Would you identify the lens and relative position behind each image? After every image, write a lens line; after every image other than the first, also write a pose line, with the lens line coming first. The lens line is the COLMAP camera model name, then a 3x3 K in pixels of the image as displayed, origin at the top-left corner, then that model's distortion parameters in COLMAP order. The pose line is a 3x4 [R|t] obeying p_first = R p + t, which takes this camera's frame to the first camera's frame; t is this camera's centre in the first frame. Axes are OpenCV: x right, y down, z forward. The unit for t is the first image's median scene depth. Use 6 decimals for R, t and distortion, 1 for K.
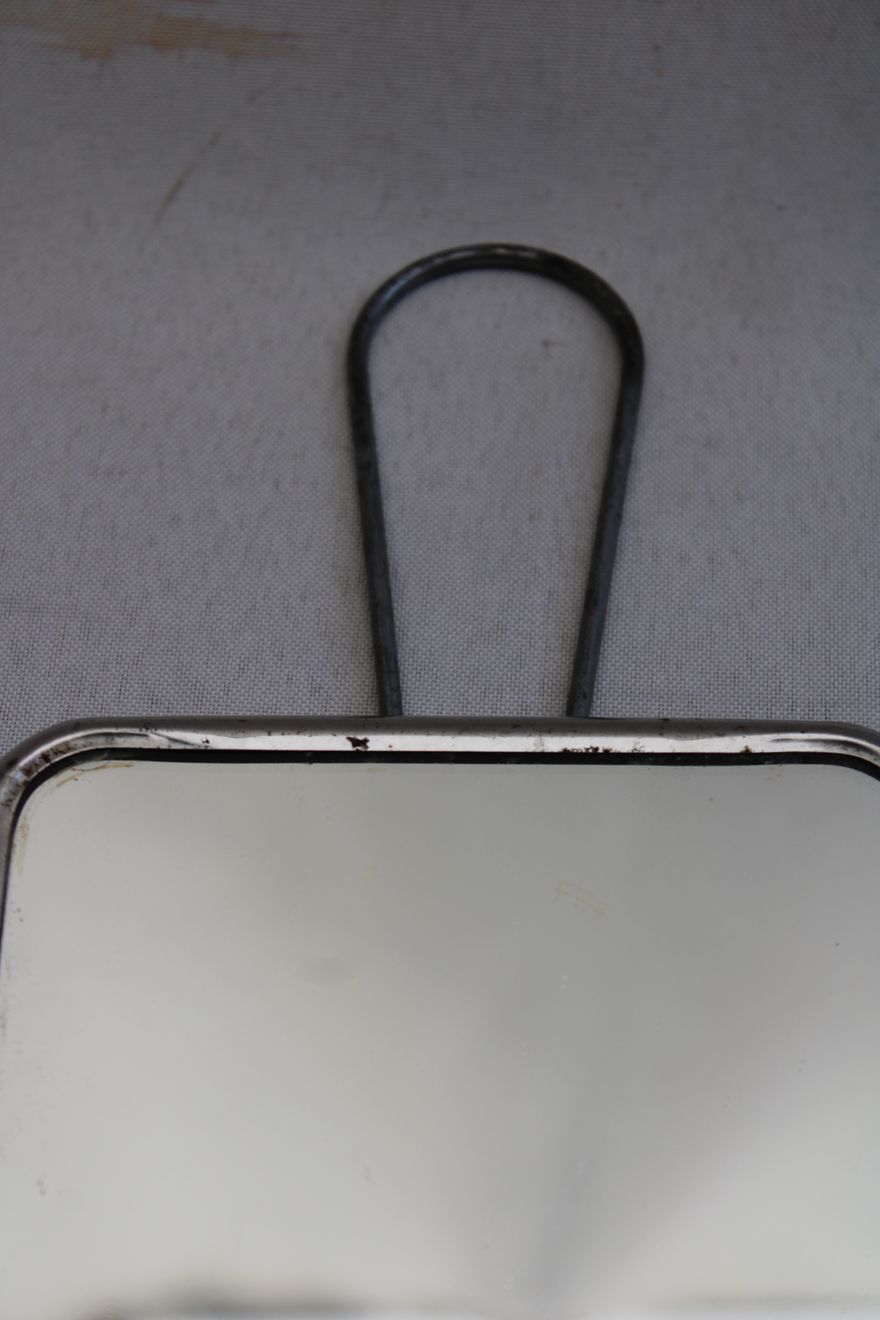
lens RADIAL K [[3212.1, 0, 440.0], [0, 3212.1, 660.0], [0, 0, 1]] dist [0.171474, -0.529149]
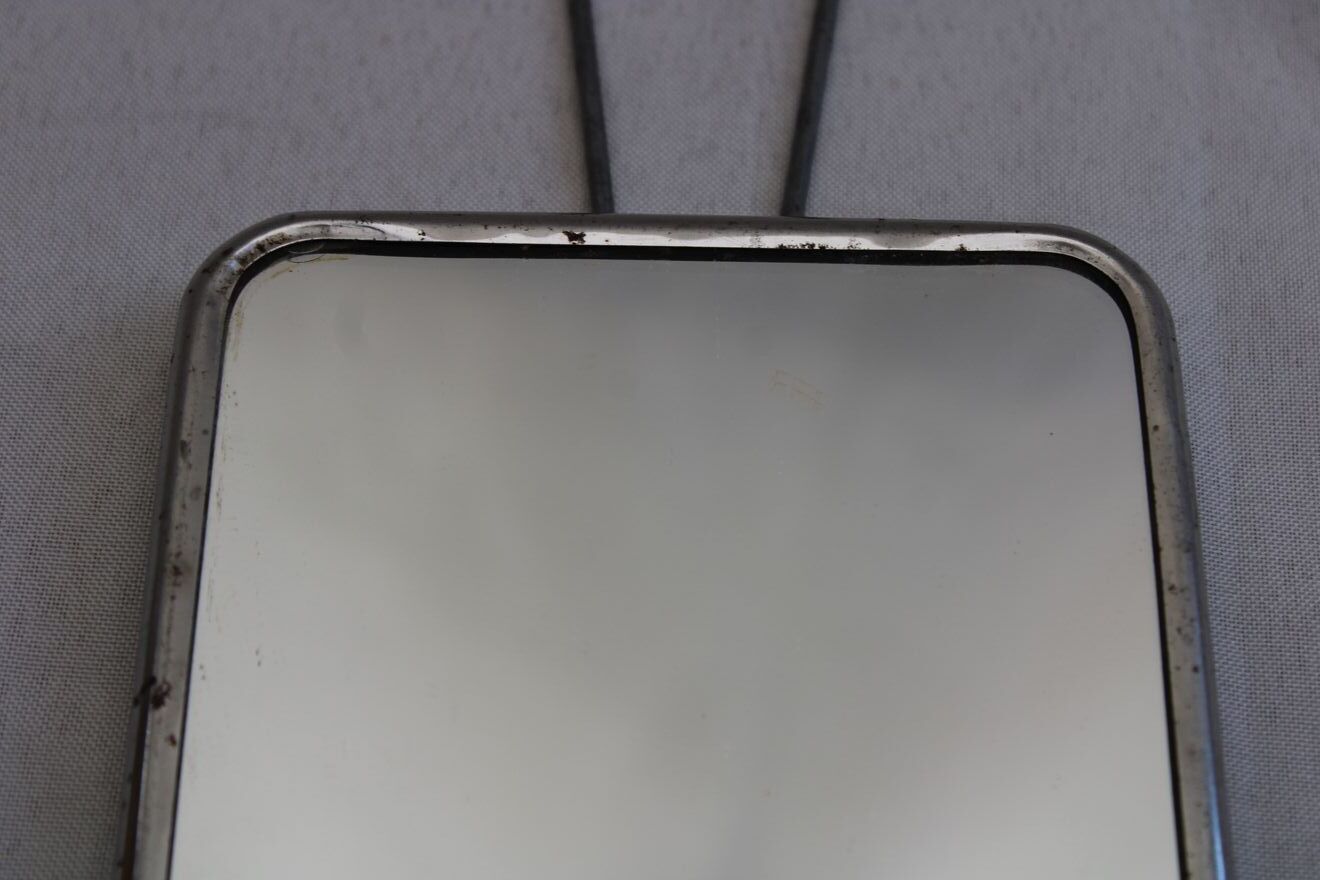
lens RADIAL K [[3212.1, 0, 660.0], [0, 3212.1, 440.0], [0, 0, 1]] dist [0.171474, -0.529149]
pose [[0.999564, 0.009973, 0.027787, -0.025987], [-0.009499, 0.999808, -0.017145, 0.105432], [-0.027953, 0.016874, 0.999467, 0.000405]]
